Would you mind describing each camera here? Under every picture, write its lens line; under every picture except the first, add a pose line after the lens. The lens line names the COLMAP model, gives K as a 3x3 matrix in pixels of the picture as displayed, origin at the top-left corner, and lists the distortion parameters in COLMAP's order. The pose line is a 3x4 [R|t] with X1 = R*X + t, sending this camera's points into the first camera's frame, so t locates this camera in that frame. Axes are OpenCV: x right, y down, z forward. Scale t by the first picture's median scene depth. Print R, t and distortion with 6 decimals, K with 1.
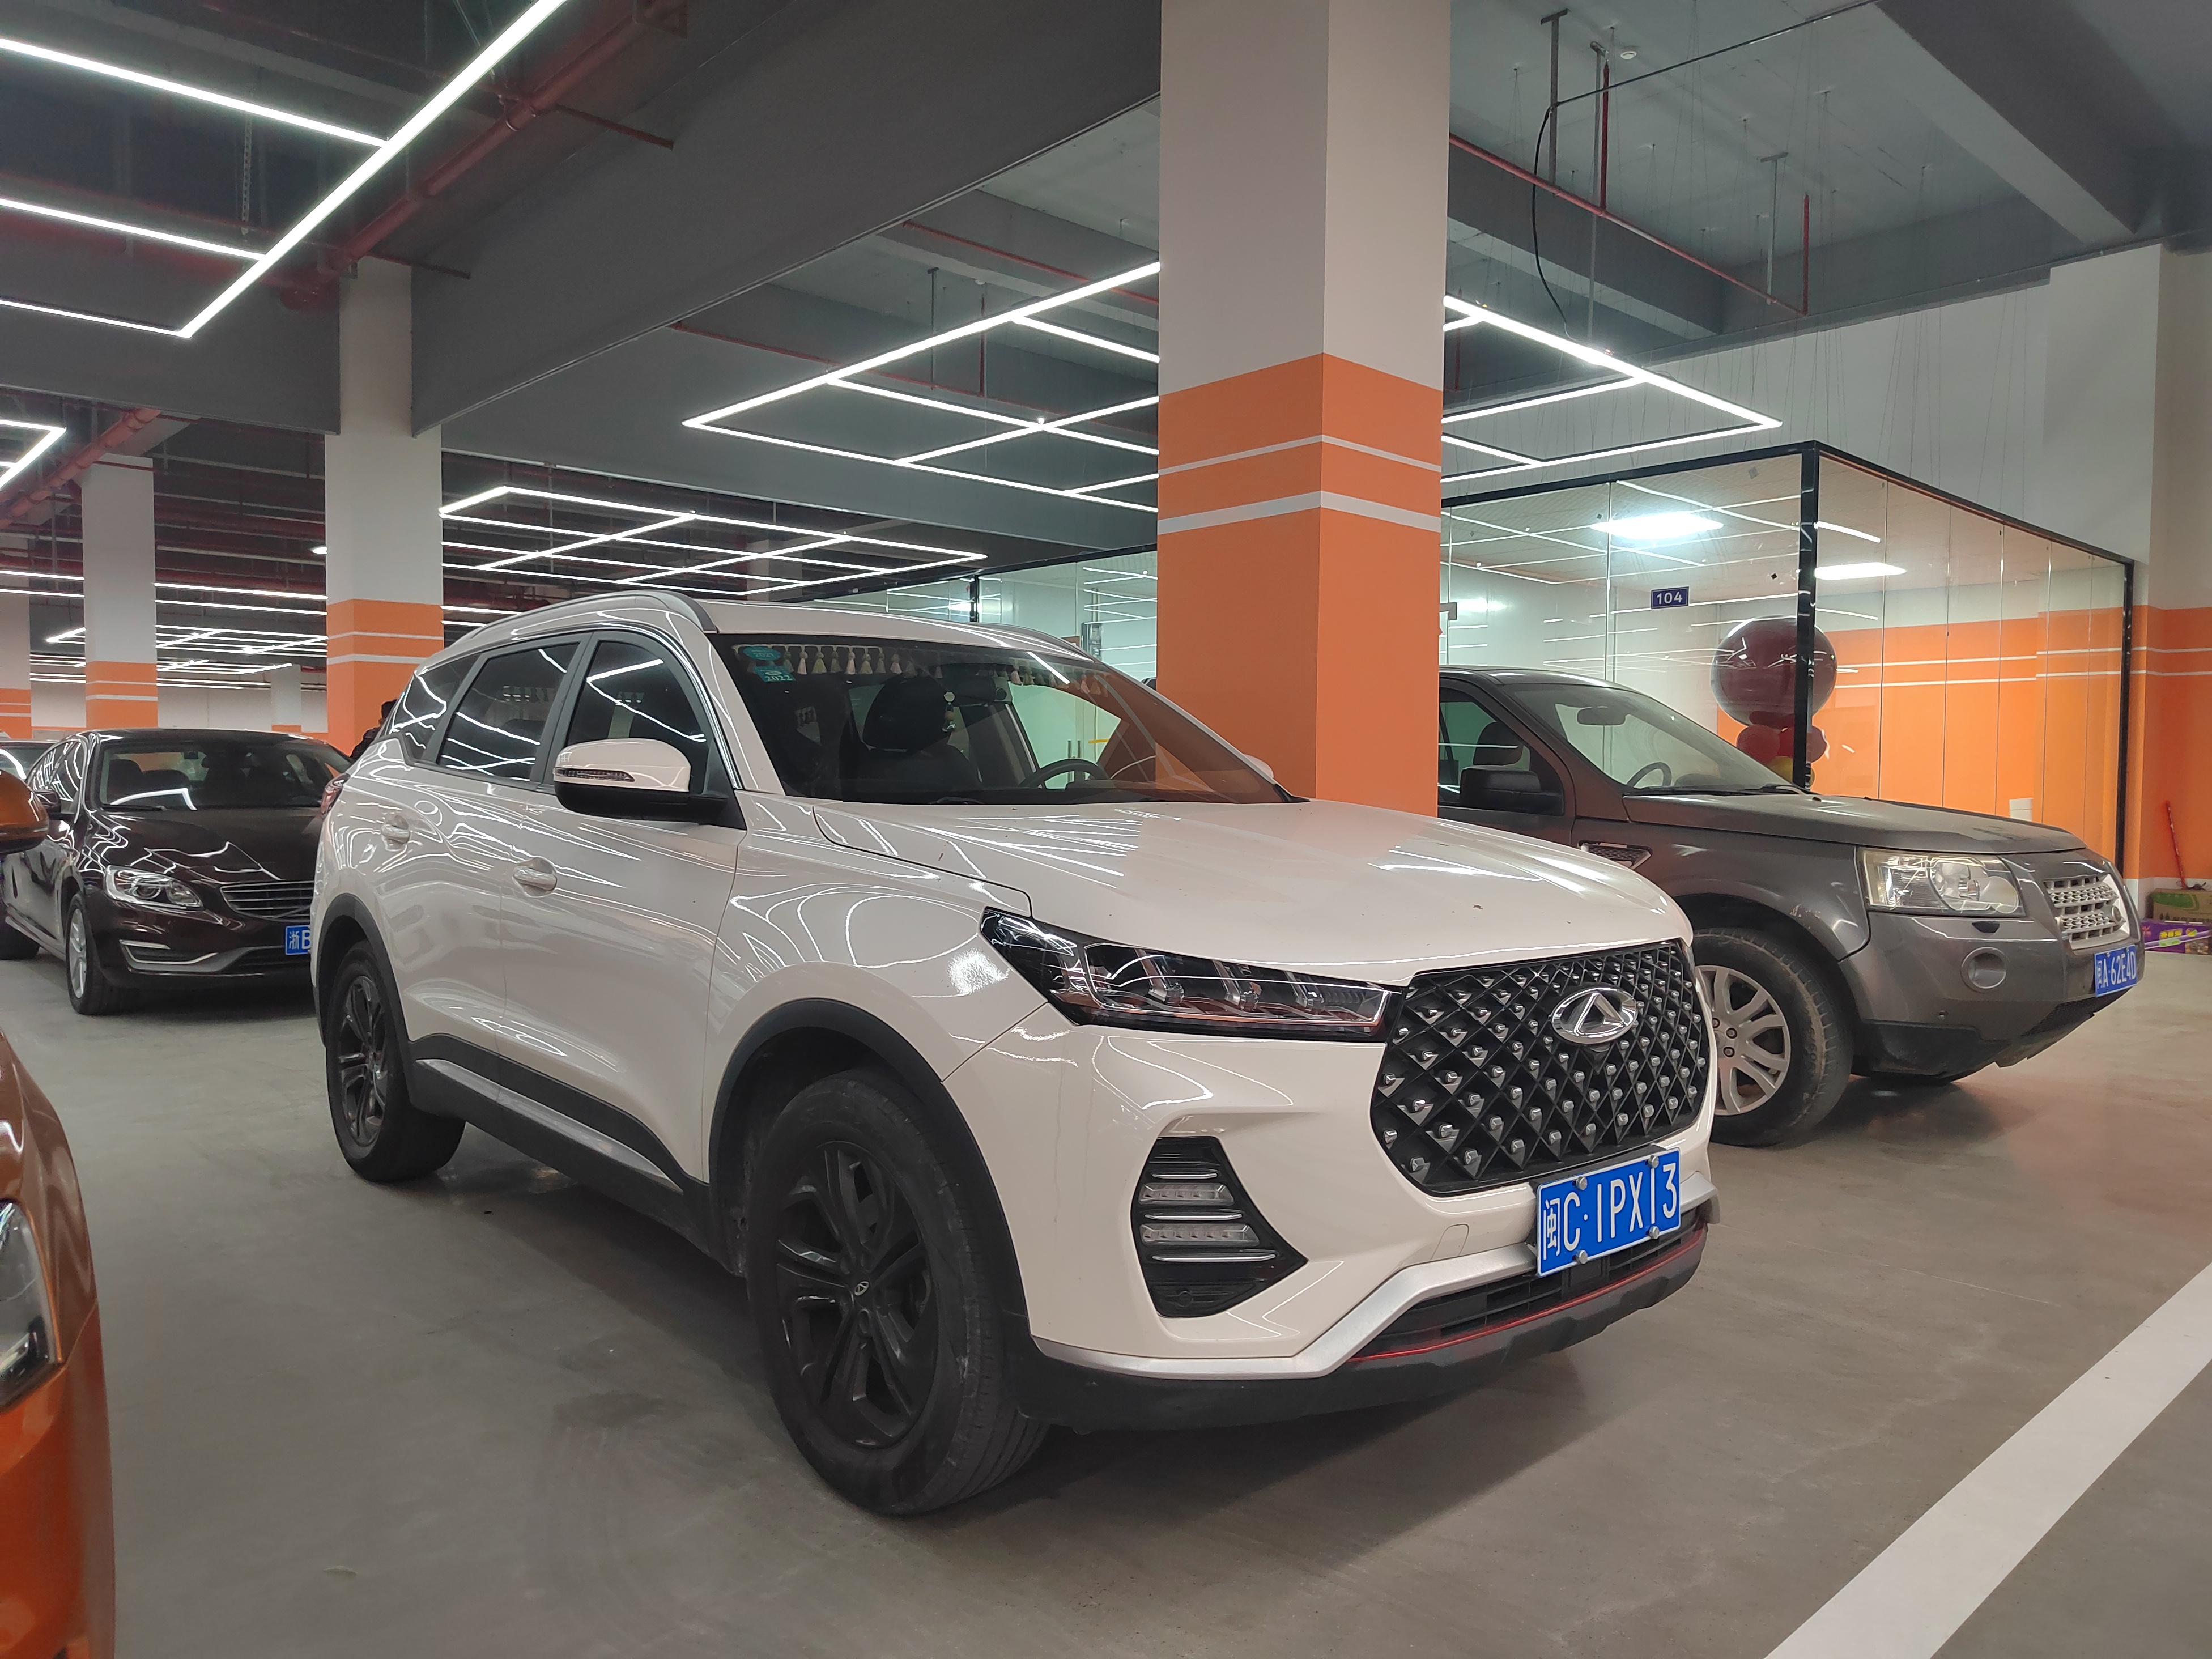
lens RADIAL K [[1502.0, 0, 1093.0], [0, 1502.0, 829.3], [0, 0, 1]] dist [0.067723, -0.052418]
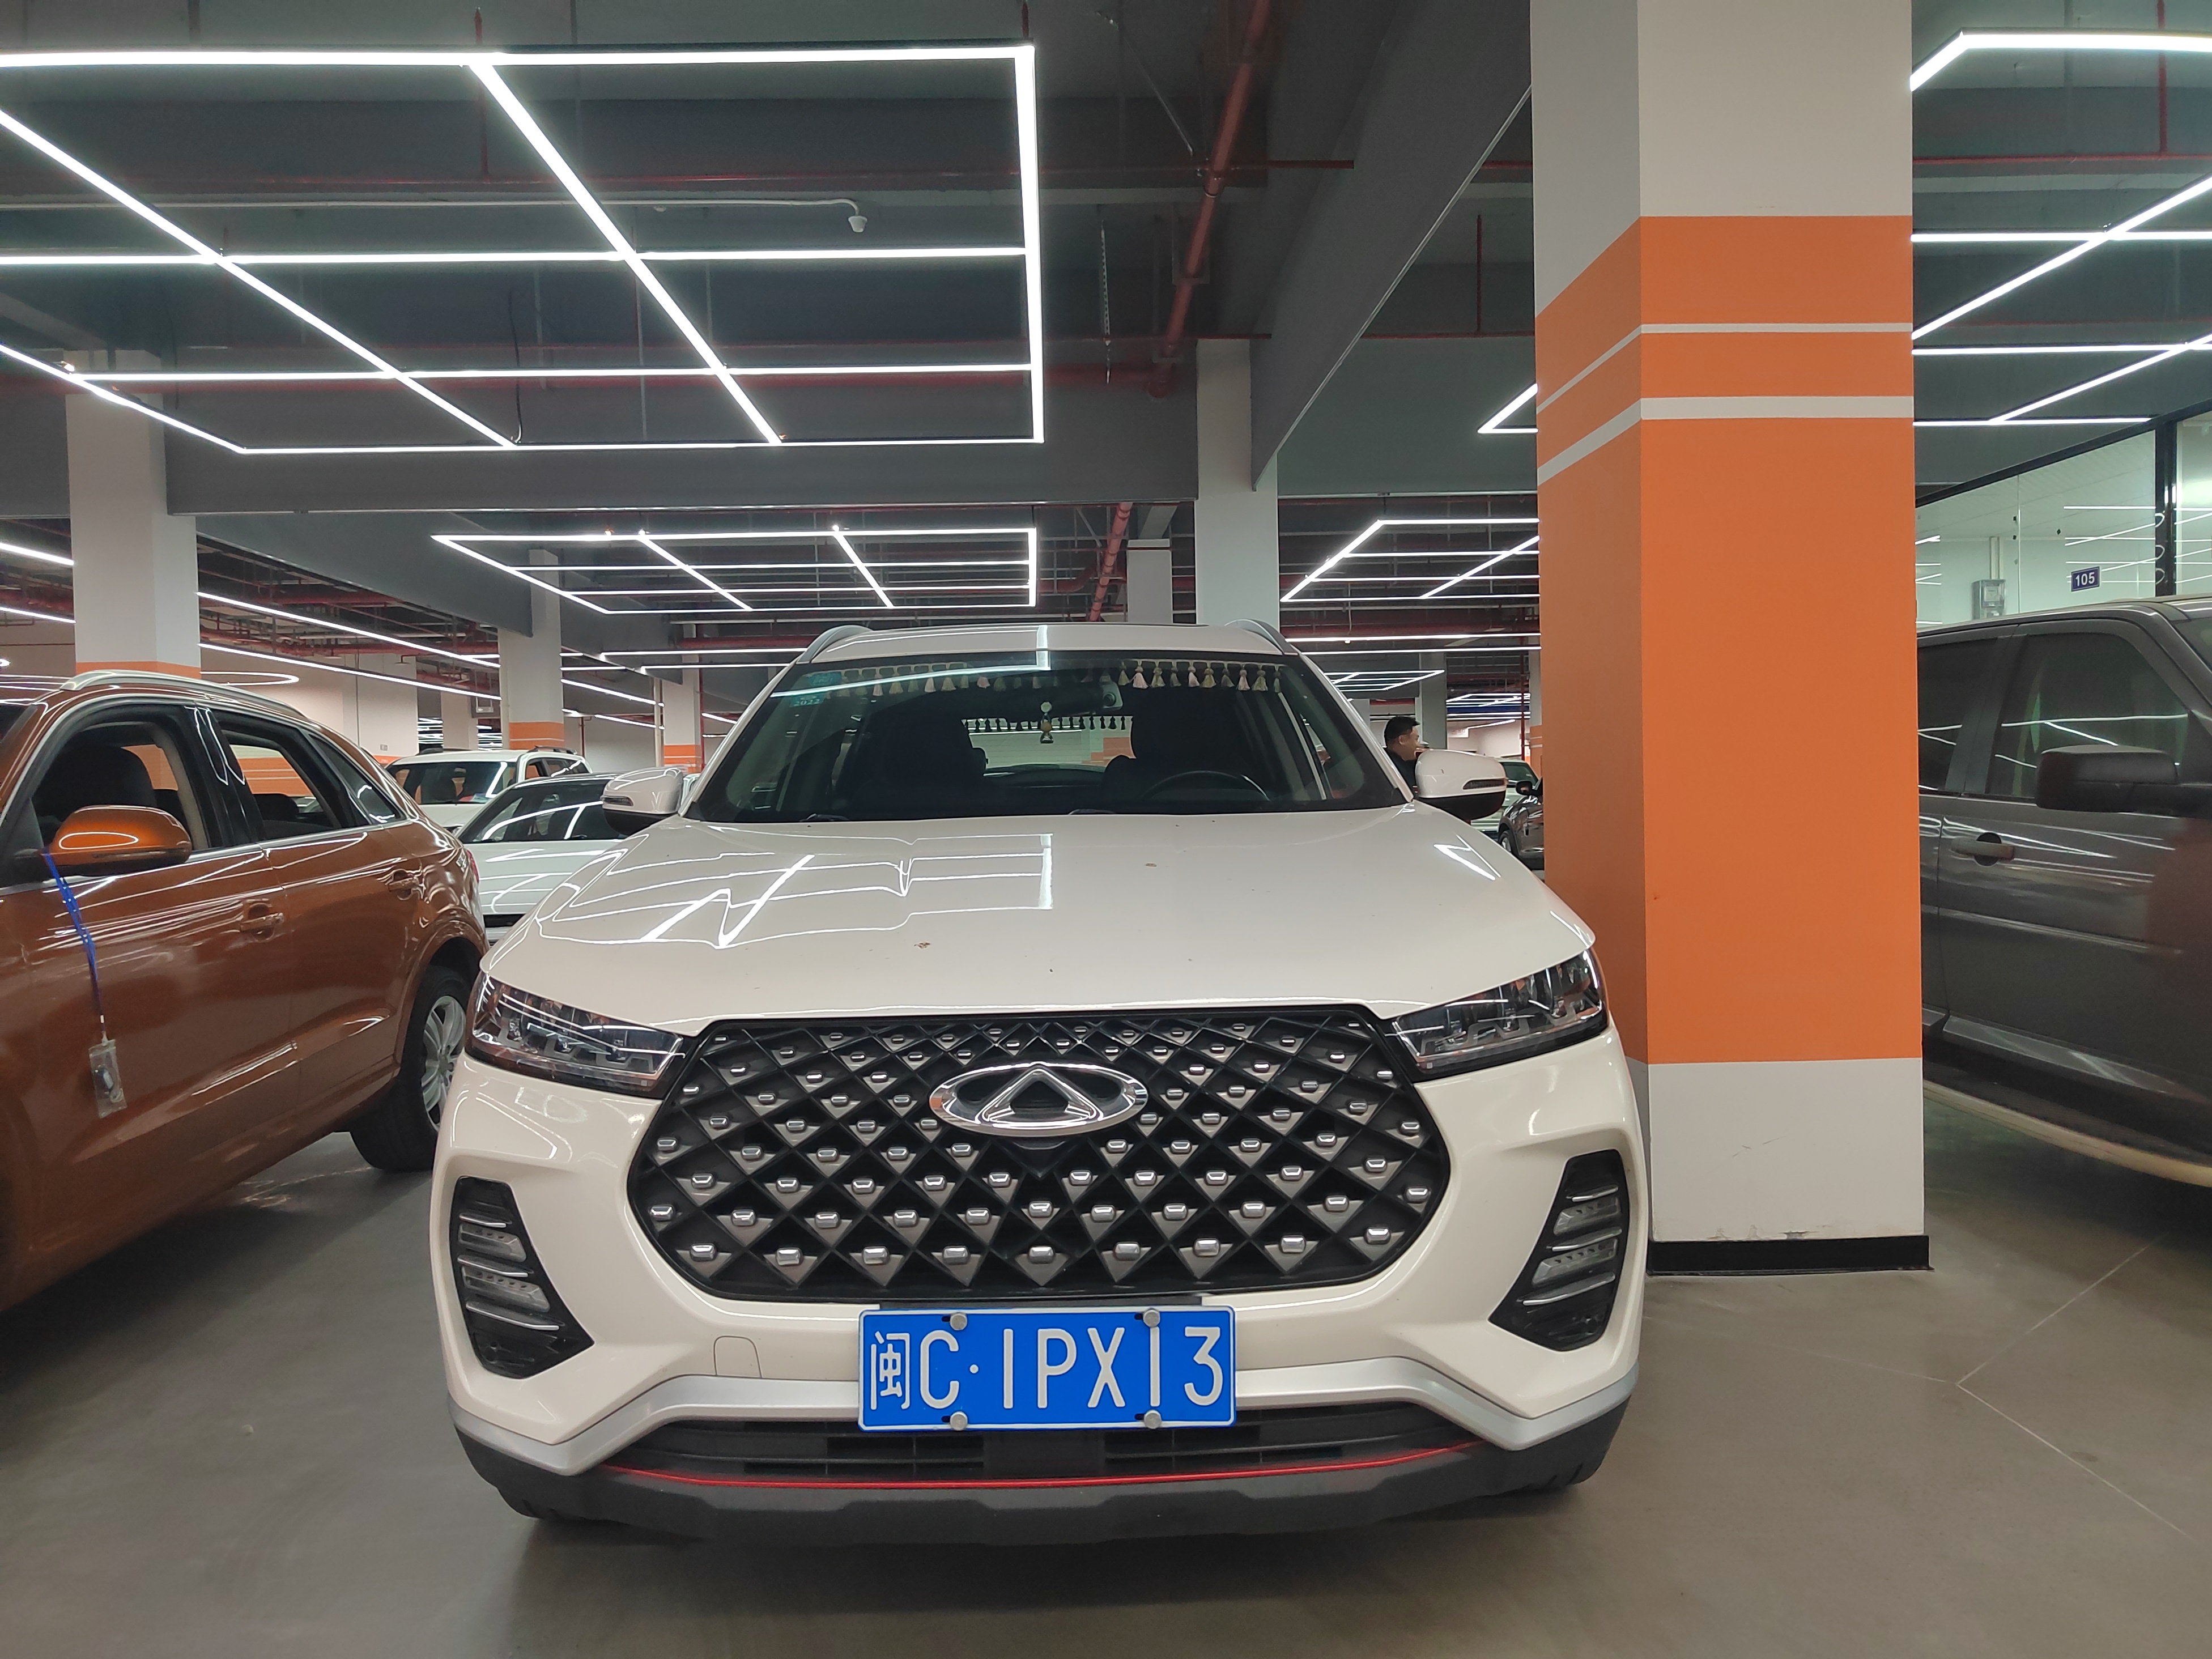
lens RADIAL K [[1509.1, 0, 1094.0], [0, 1509.1, 830.8], [0, 0, 1]] dist [0.055259, -0.056616]
pose [[0.761805, -0.010630, -0.647719, 0.861876], [0.004324, 0.999927, -0.011324, 0.001574], [0.647792, 0.005826, 0.761795, 0.476670]]
